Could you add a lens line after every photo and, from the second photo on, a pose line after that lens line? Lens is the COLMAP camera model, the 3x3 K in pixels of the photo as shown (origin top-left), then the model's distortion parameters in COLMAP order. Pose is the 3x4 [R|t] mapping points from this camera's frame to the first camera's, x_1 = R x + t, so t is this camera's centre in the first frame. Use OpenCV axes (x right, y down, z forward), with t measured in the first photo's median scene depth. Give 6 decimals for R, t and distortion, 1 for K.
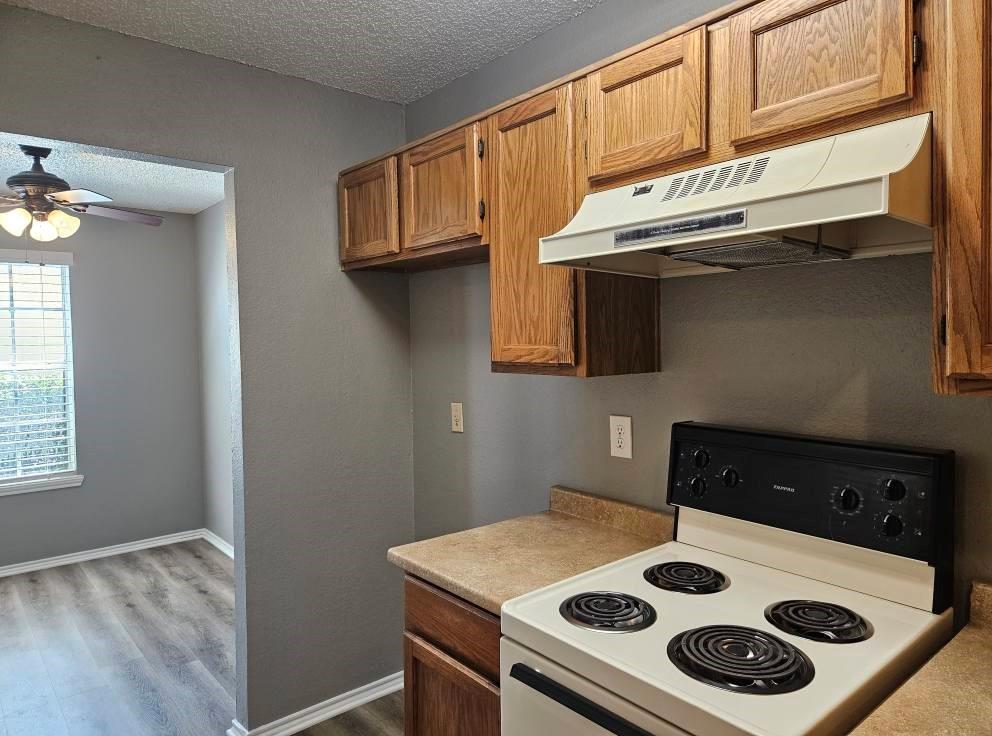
lens RADIAL K [[669.5, 0, 502.0], [0, 669.5, 357.4], [0, 0, 1]] dist [0.086852, -0.076223]
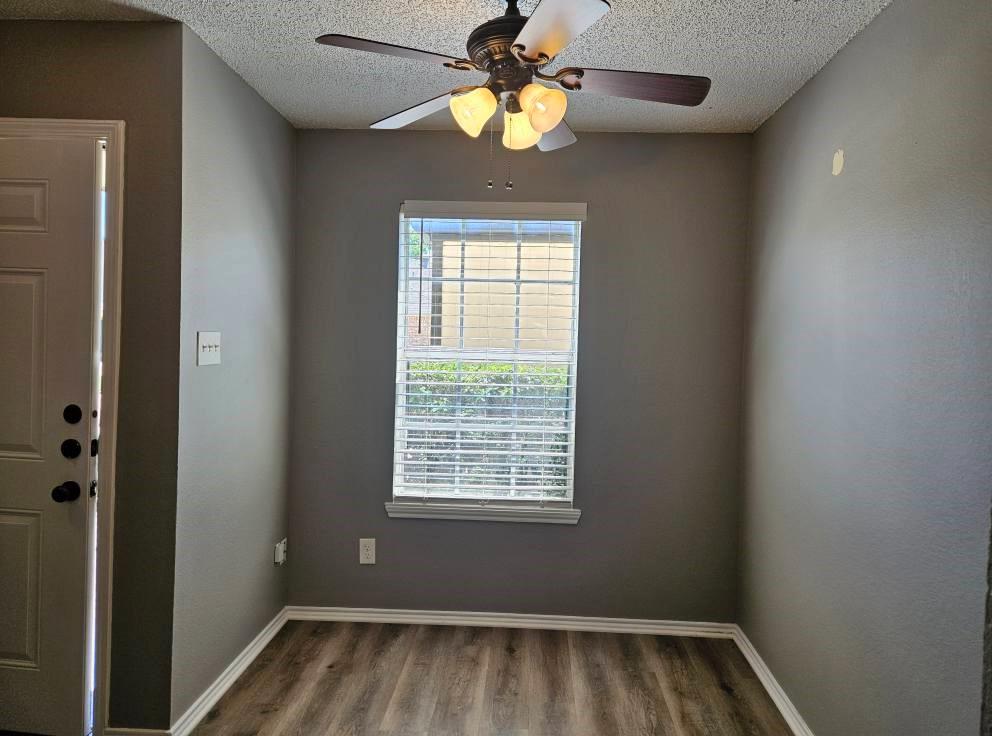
lens RADIAL K [[669.5, 0, 502.0], [0, 669.5, 357.4], [0, 0, 1]] dist [0.086852, -0.076223]
pose [[0.734457, 0.061070, -0.675901, -0.206945], [-0.058897, 0.997921, 0.026166, -0.003413], [0.676094, 0.020591, 0.736527, 0.427647]]
